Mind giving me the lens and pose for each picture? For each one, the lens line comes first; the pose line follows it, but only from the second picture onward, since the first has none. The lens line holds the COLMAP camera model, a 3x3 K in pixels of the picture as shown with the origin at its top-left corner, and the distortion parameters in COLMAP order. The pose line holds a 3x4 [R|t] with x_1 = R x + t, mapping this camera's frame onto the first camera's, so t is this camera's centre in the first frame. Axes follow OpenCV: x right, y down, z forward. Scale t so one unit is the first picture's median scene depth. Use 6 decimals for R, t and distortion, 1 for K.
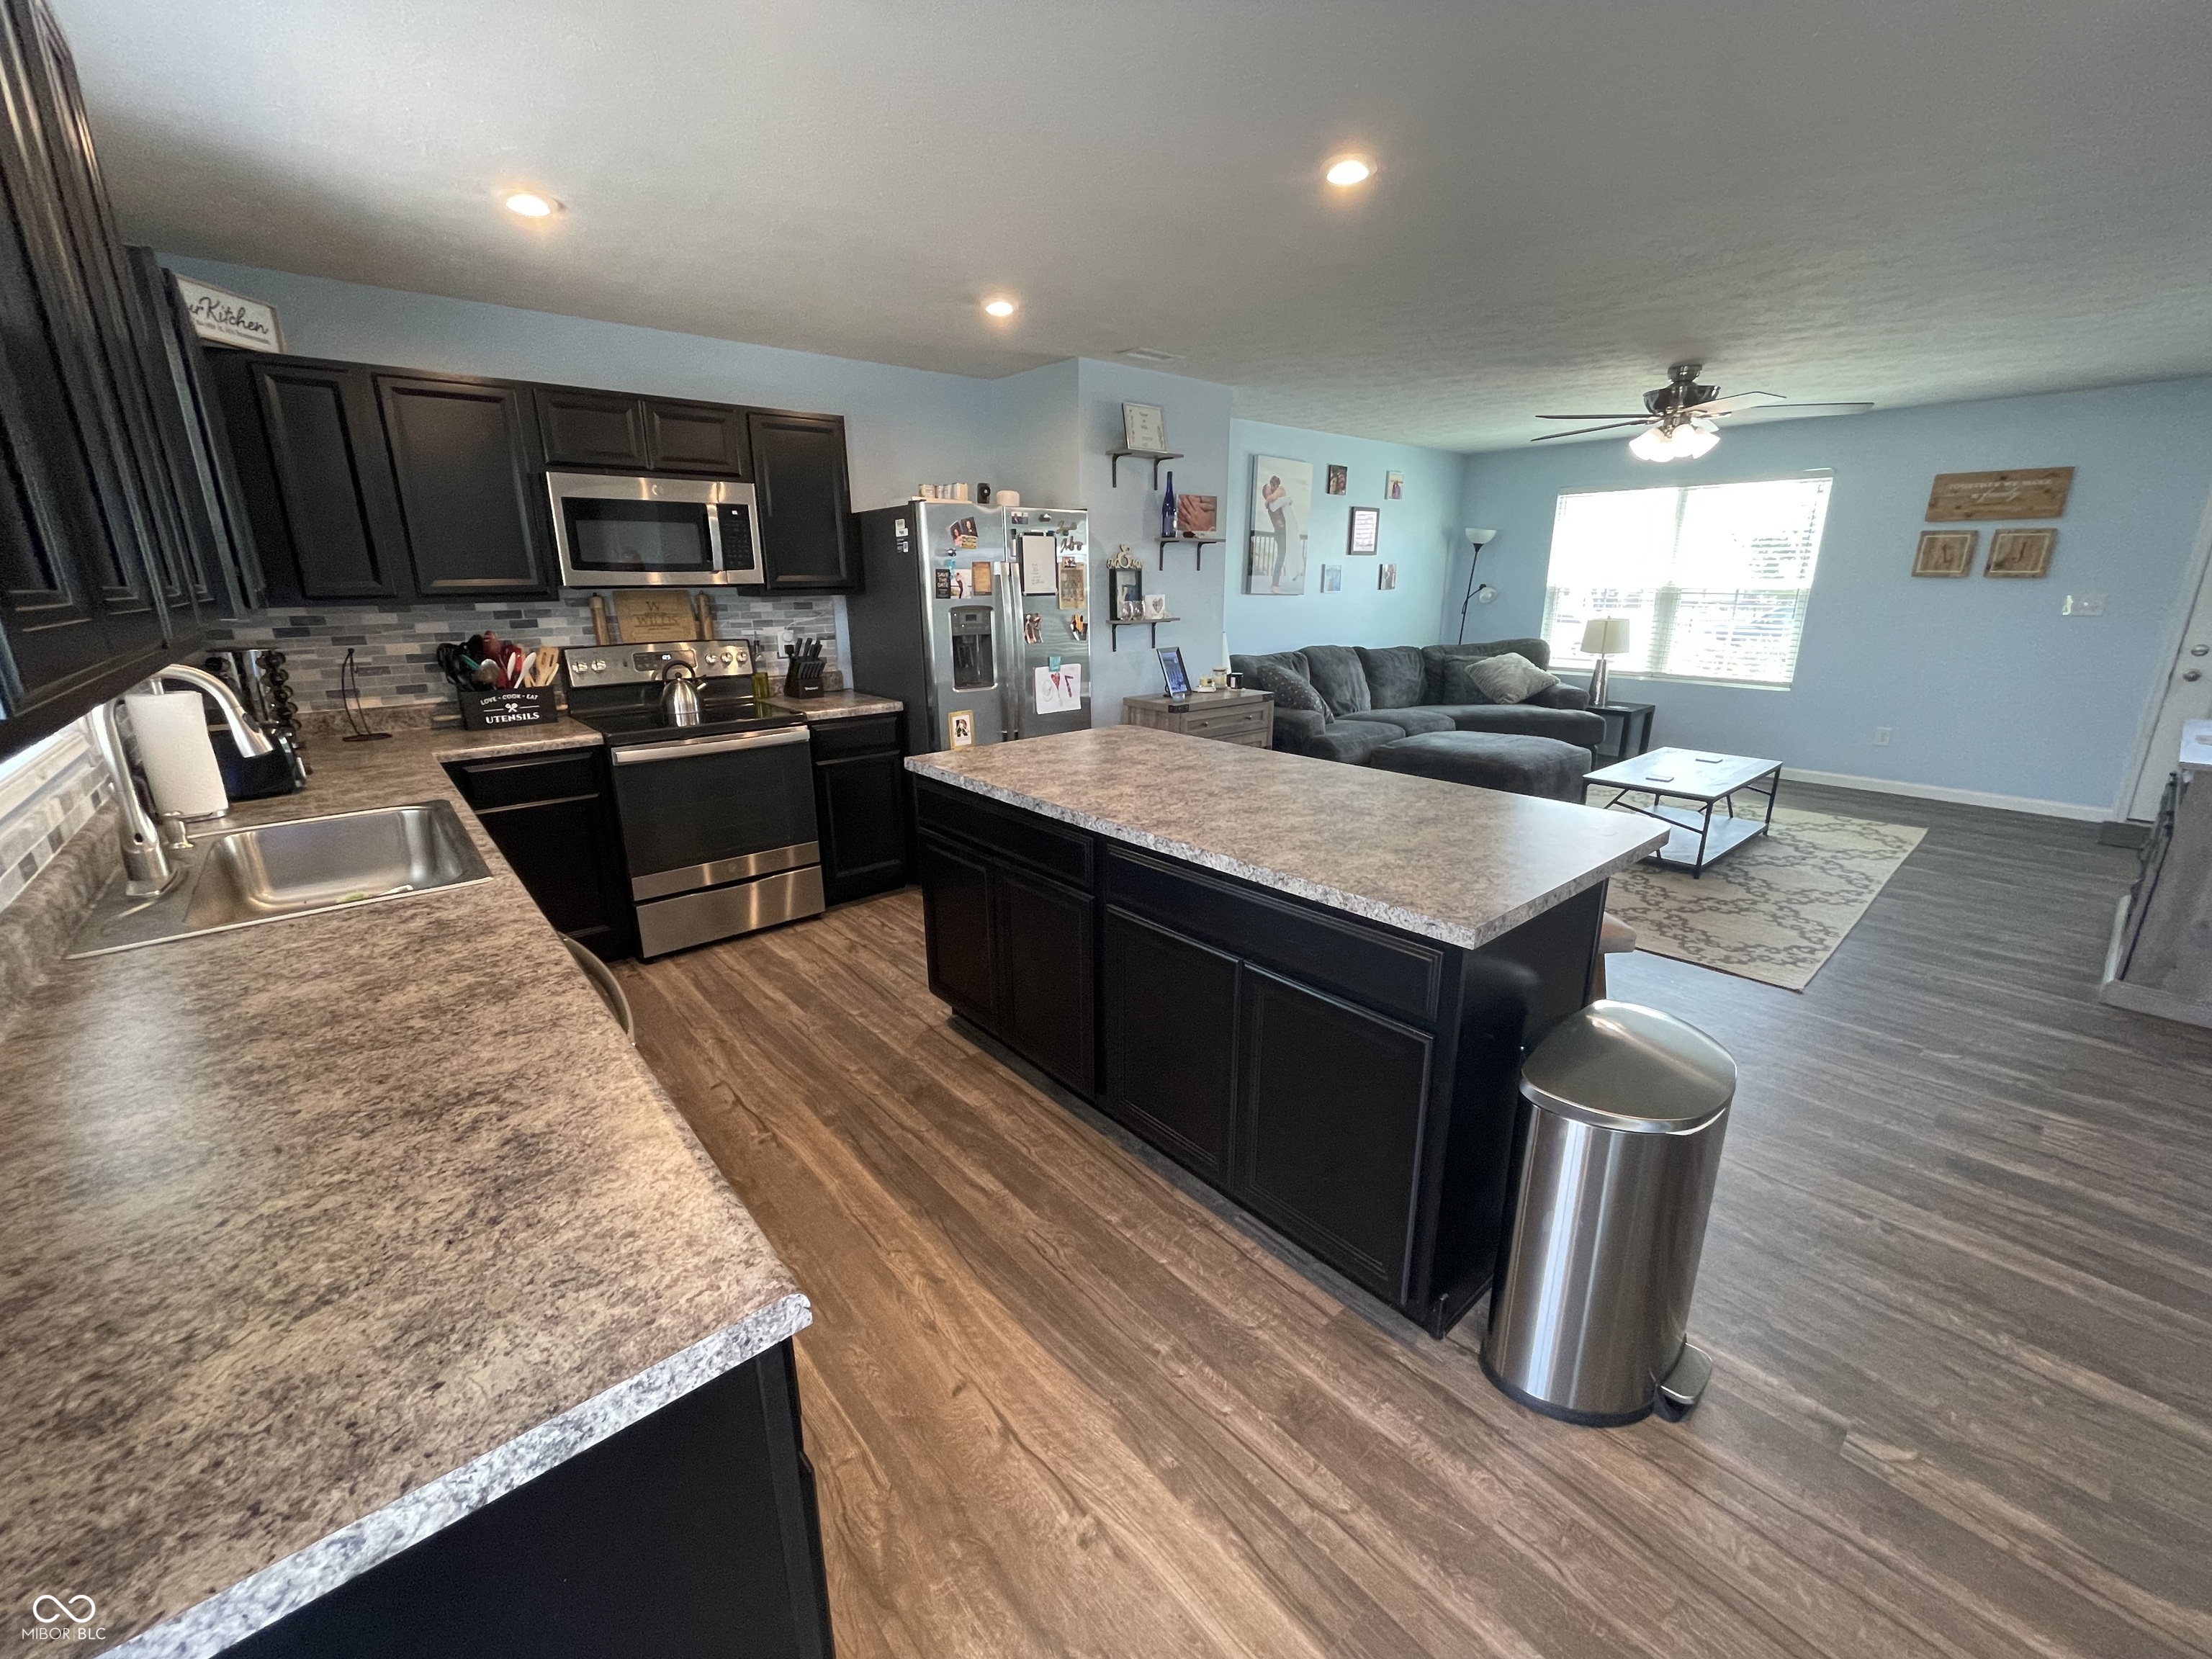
lens RADIAL K [[888.9, 0, 1100.1], [0, 888.9, 823.5], [0, 0, 1]] dist [-0.003078, -0.000268]
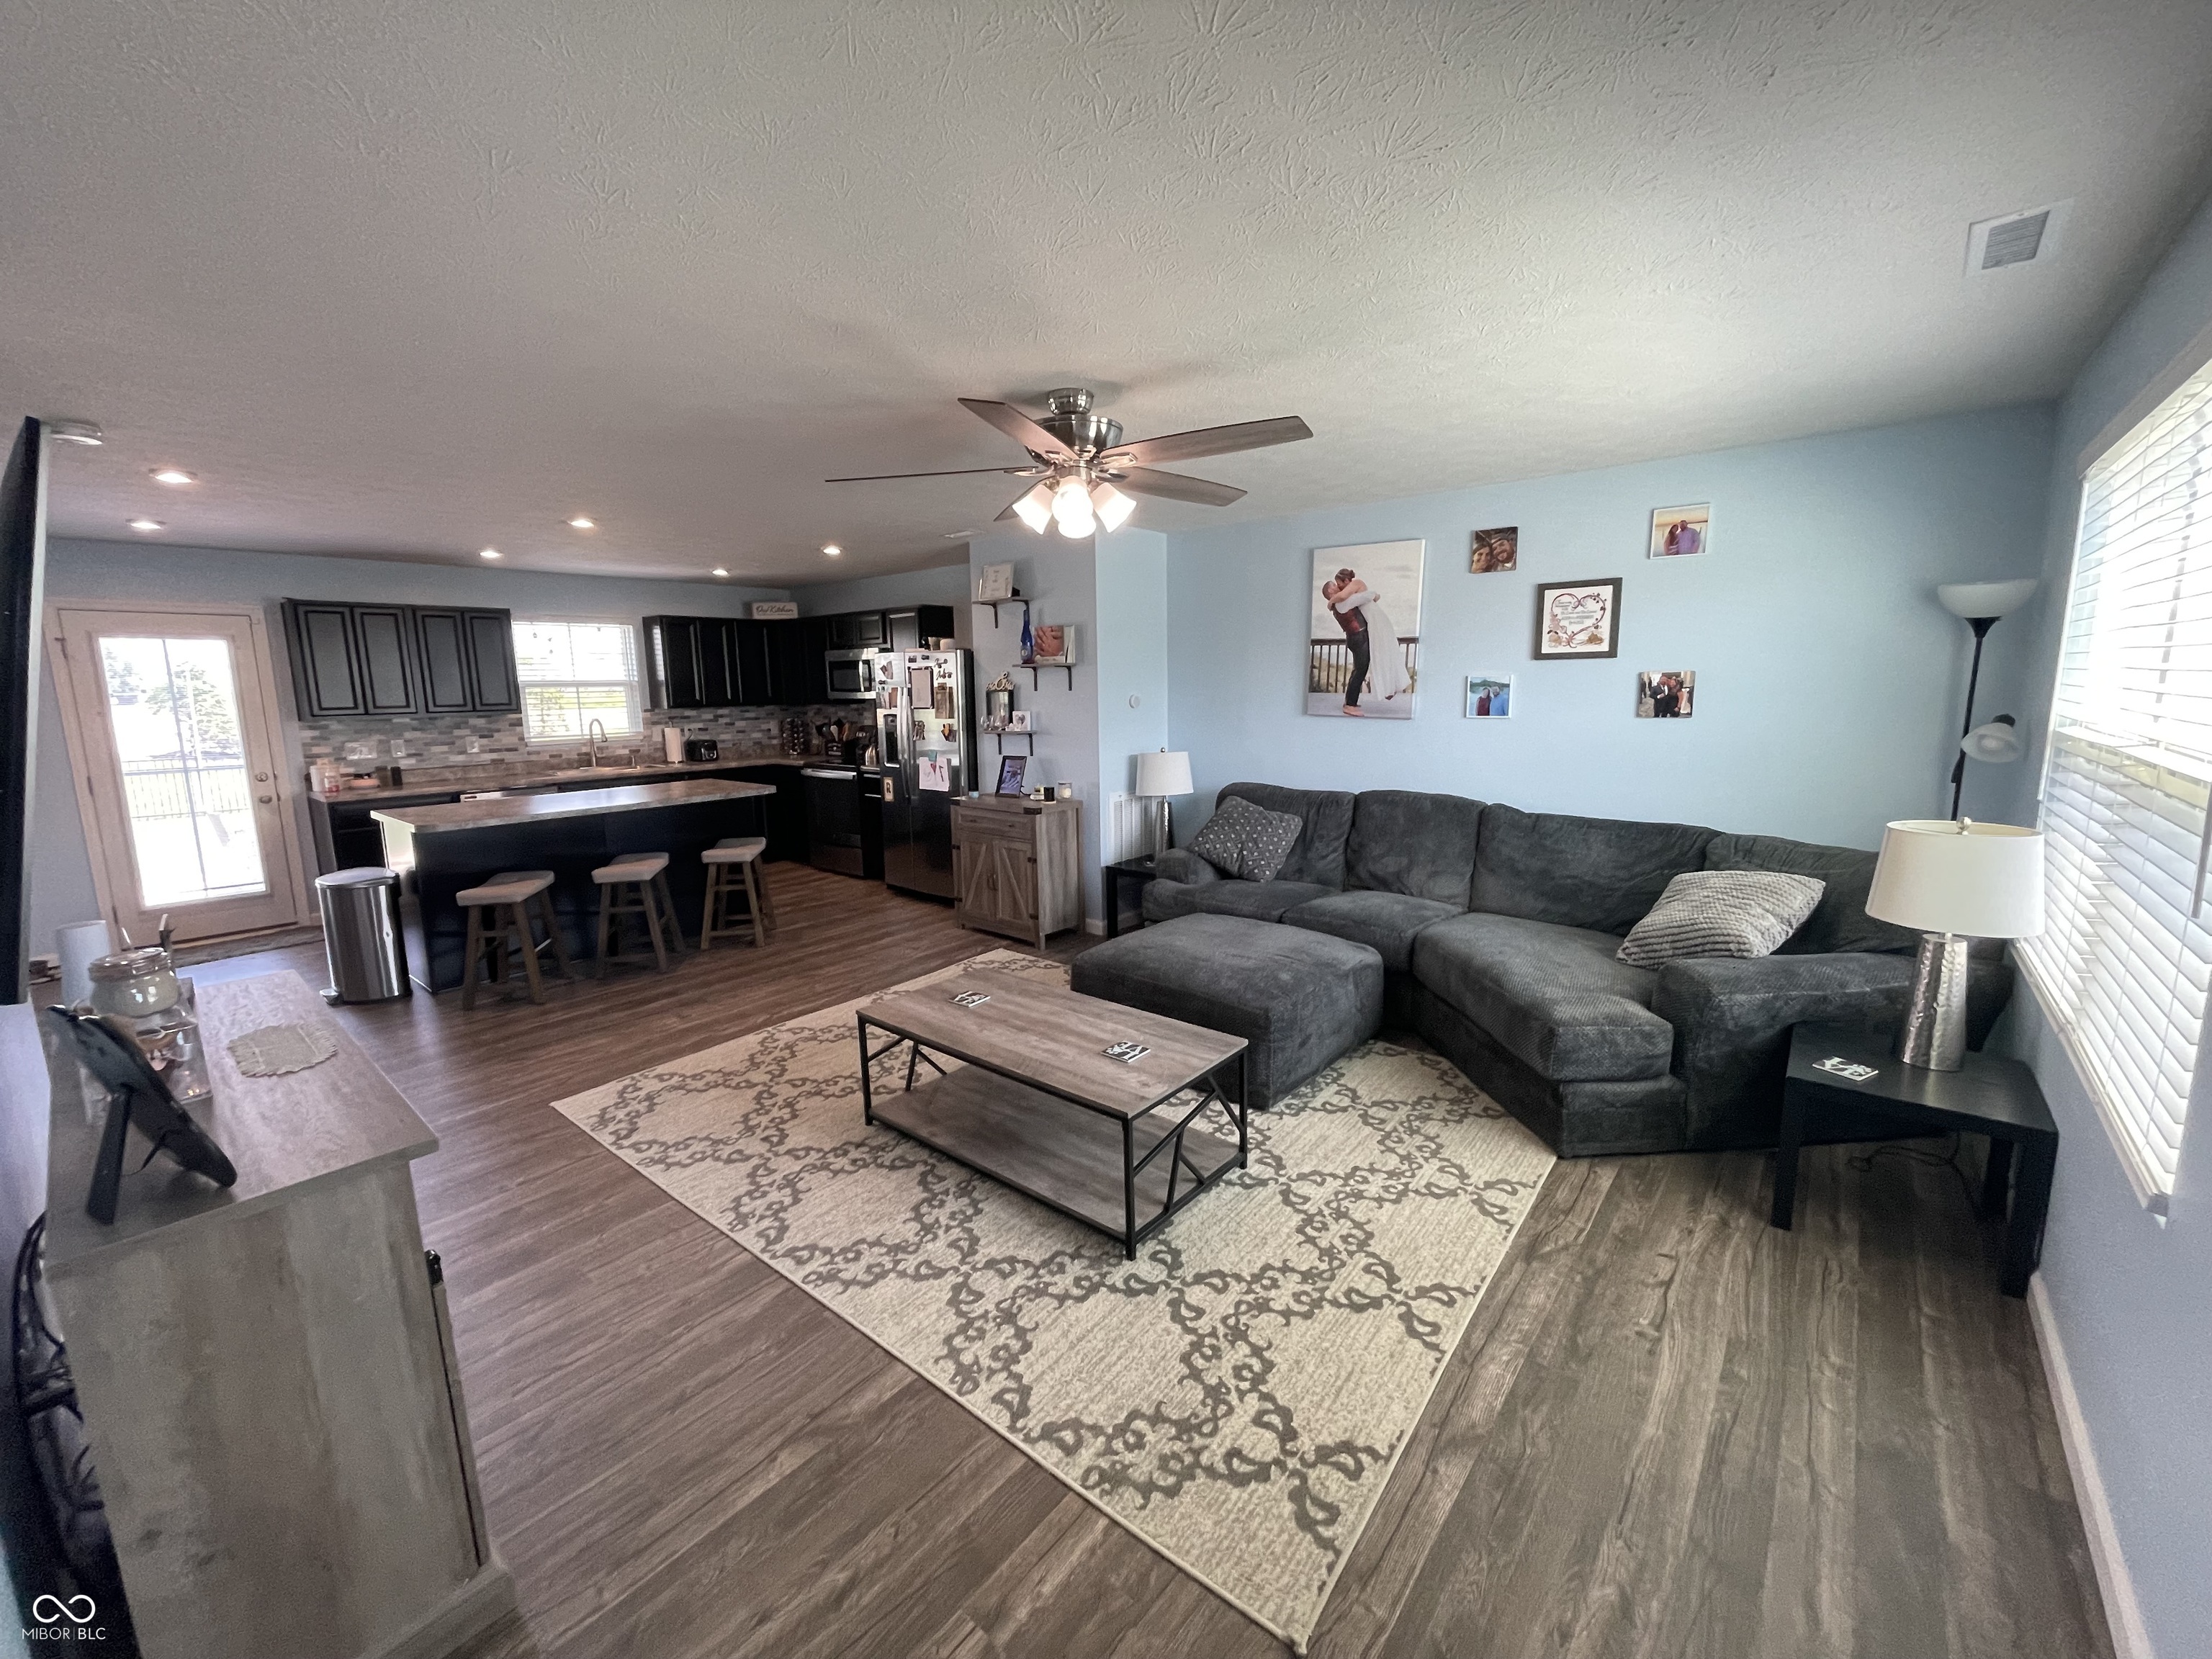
lens RADIAL K [[888.9, 0, 1102.2], [0, 888.9, 821.7], [0, 0, 1]] dist [-0.003078, -0.000268]
pose [[0.160906, 0.156903, -0.974418, 1.346273], [-0.249778, 0.961617, 0.113596, -0.297780], [0.954840, 0.225110, 0.193921, 0.972380]]
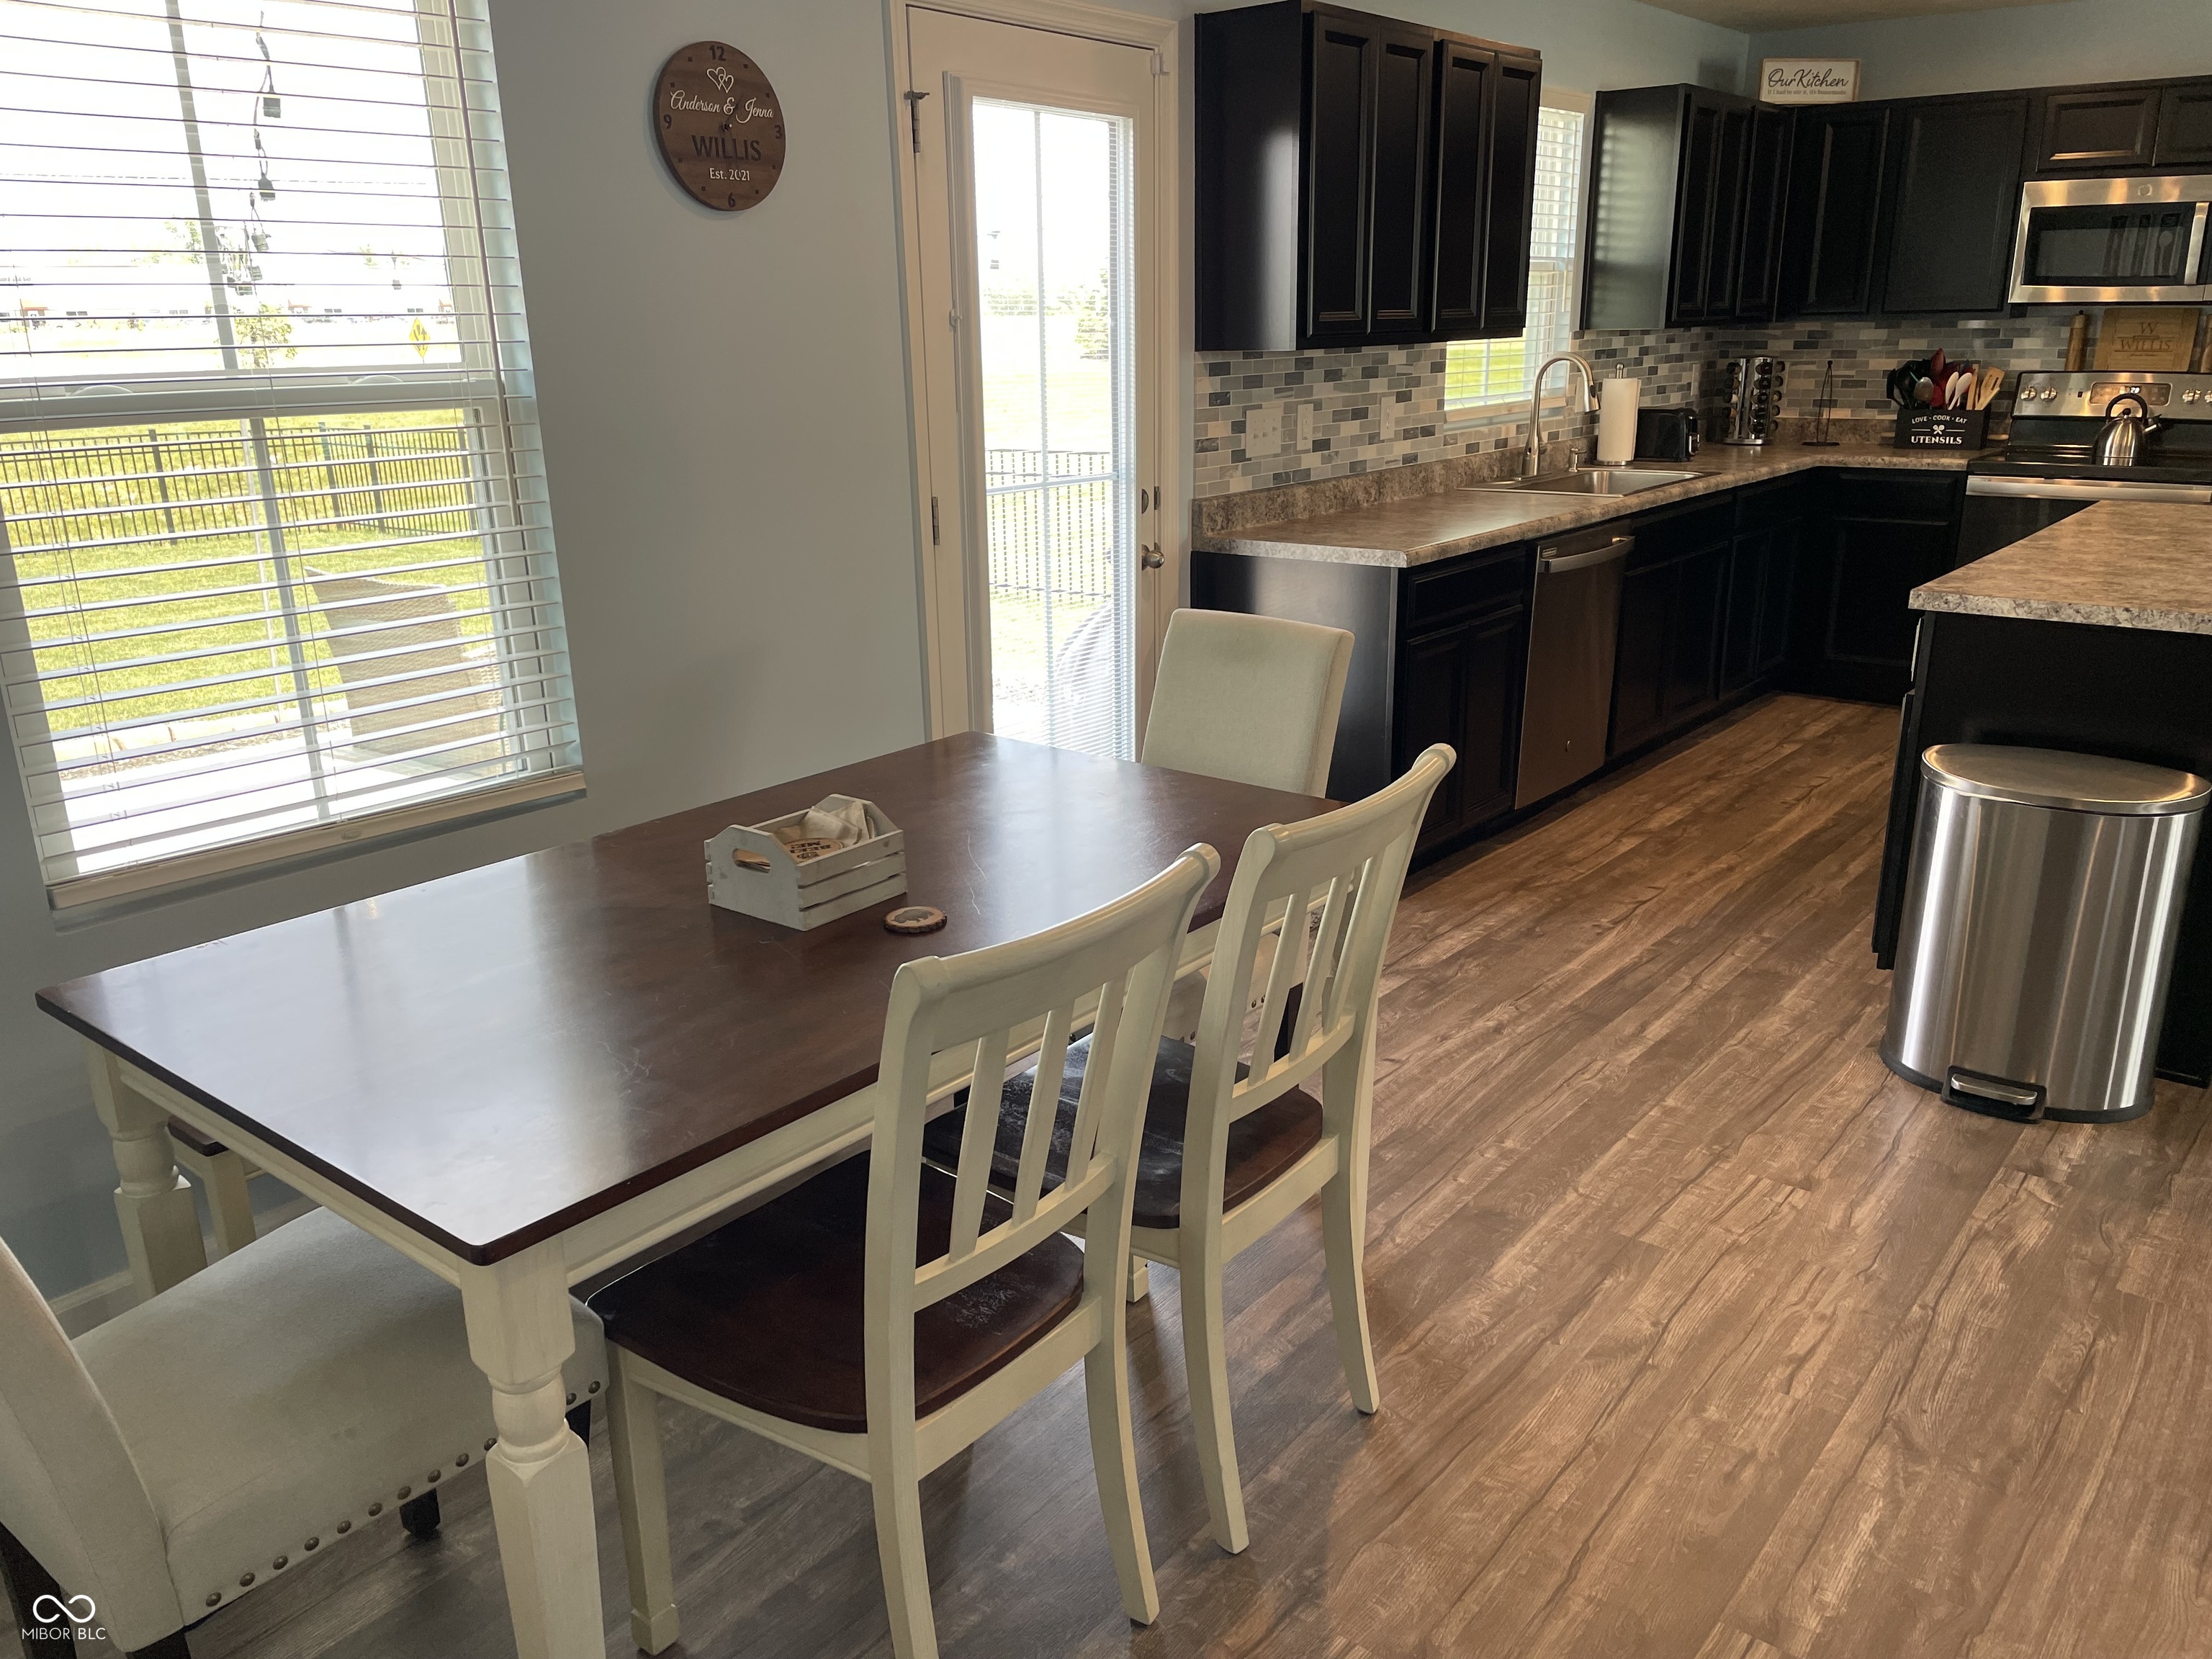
lens RADIAL K [[1668.4, 0, 1118.1], [0, 1668.4, 843.4], [0, 0, 1]] dist [0.079503, -0.094356]
pose [[0.185499, 0.300777, -0.935480, 0.814416], [-0.251461, 0.934834, 0.250706, 0.043011], [0.949925, 0.188731, 0.249045, -0.184632]]
